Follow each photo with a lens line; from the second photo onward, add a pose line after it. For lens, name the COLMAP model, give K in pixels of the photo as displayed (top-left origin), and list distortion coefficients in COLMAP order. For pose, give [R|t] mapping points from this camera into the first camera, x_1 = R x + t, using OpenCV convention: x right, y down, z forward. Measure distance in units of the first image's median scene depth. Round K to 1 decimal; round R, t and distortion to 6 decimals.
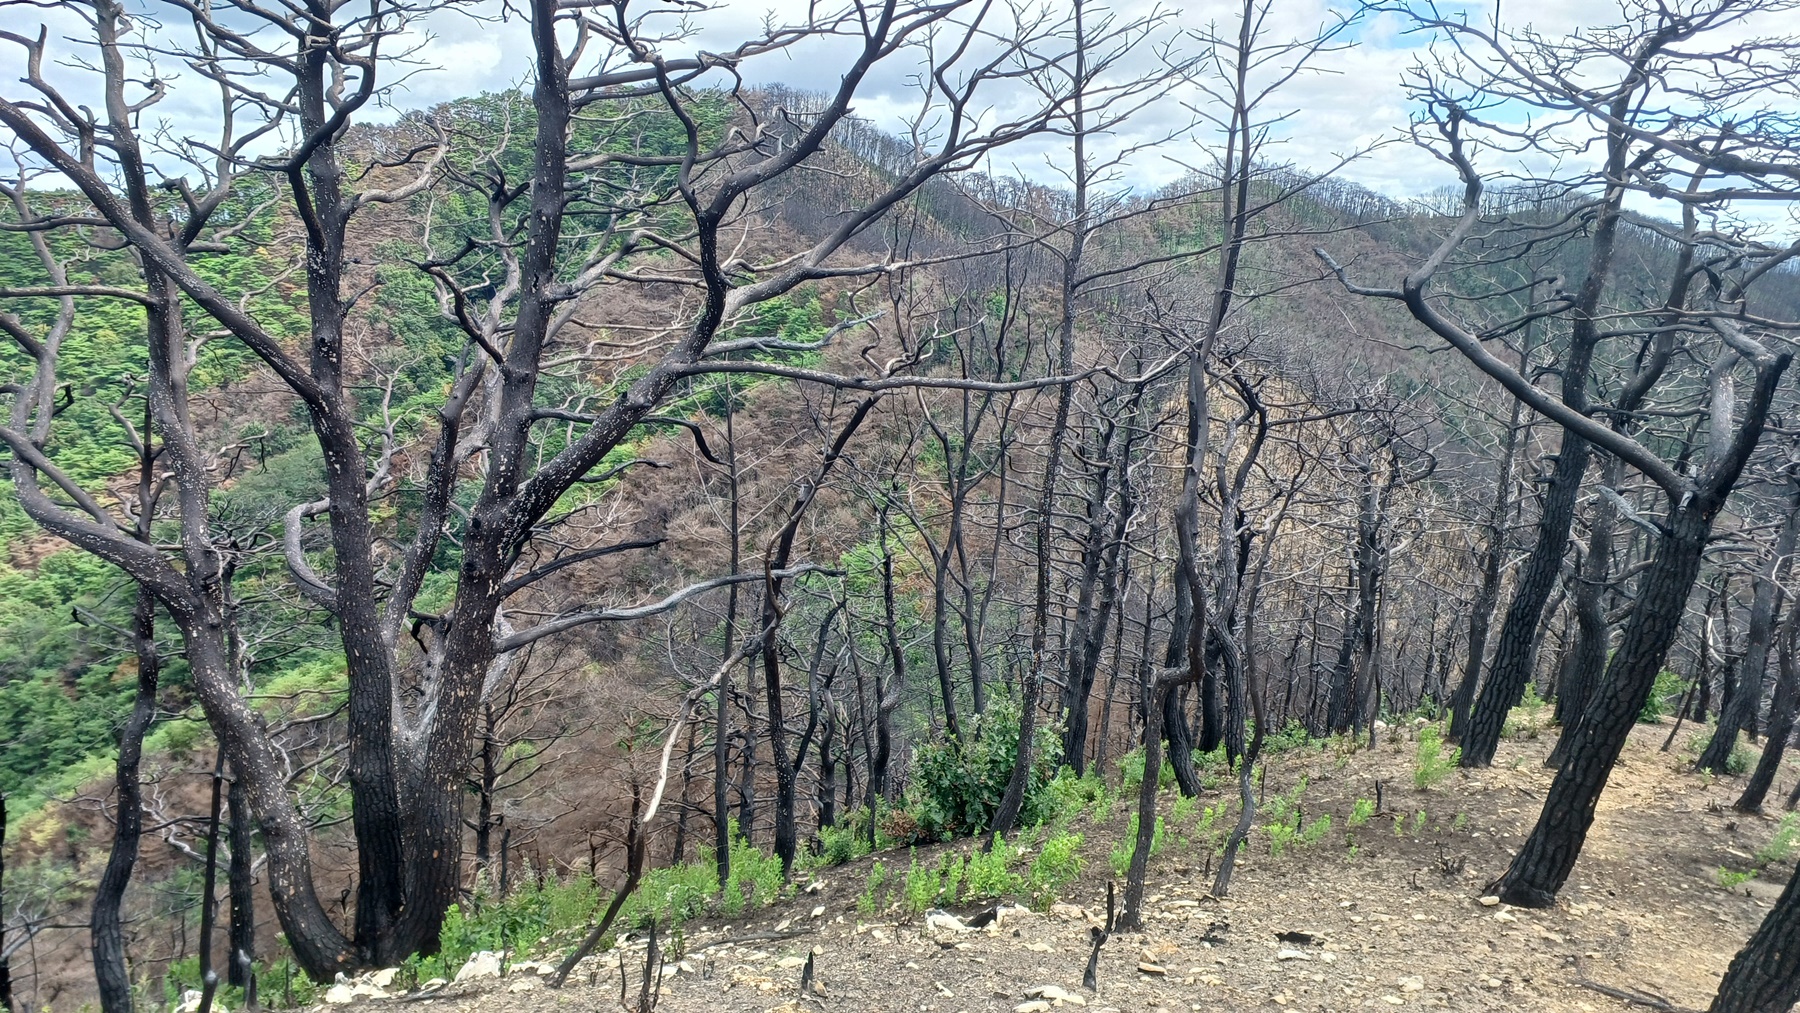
lens RADIAL K [[1249.4, 0, 914.4], [0, 1249.4, 500.1], [0, 0, 1]] dist [0.026426, -0.004684]
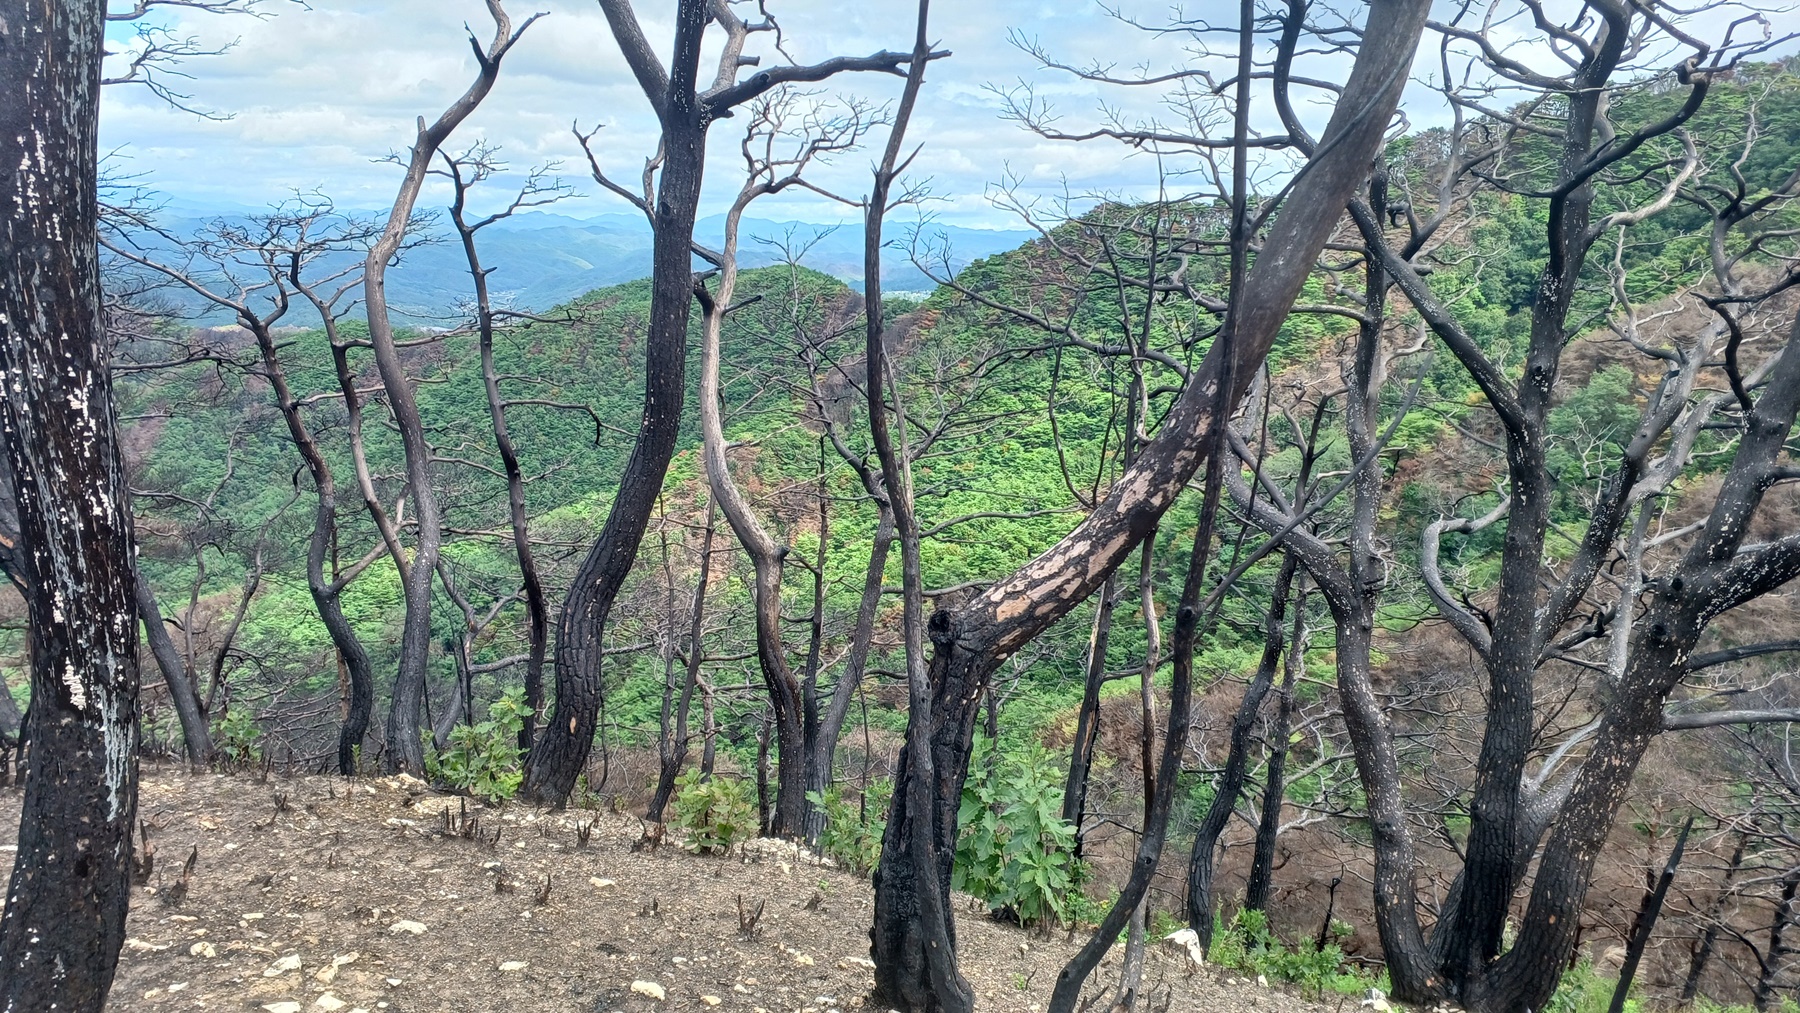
lens RADIAL K [[1249.4, 0, 897.1], [0, 1249.4, 506.2], [0, 0, 1]] dist [0.026426, -0.004684]
pose [[0.705723, 0.151932, -0.692005, -0.123940], [-0.150996, 0.986550, 0.062611, -0.008050], [0.692210, 0.060304, 0.719172, -0.033005]]
